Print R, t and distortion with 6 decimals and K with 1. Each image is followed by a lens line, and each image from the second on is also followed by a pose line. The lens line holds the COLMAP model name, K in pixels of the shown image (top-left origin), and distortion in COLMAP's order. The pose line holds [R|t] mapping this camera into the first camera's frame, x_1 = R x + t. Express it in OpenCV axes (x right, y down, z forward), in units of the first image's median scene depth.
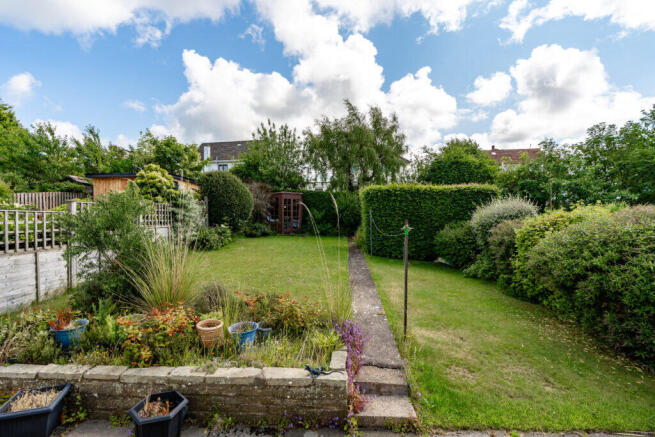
lens RADIAL K [[305.5, 0, 324.5], [0, 305.5, 220.2], [0, 0, 1]] dist [-0.002883, -0.000353]
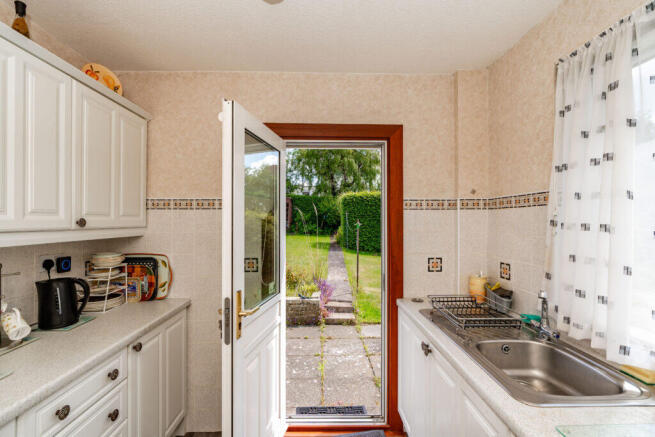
lens RADIAL K [[305.5, 0, 329.8], [0, 305.5, 219.0], [0, 0, 1]] dist [-0.002883, -0.000353]
pose [[0.998145, 0.003590, 0.060783, 0.002812], [-0.003018, 0.999950, -0.009500, 0.003445], [-0.060814, 0.009299, 0.998106, -0.154069]]
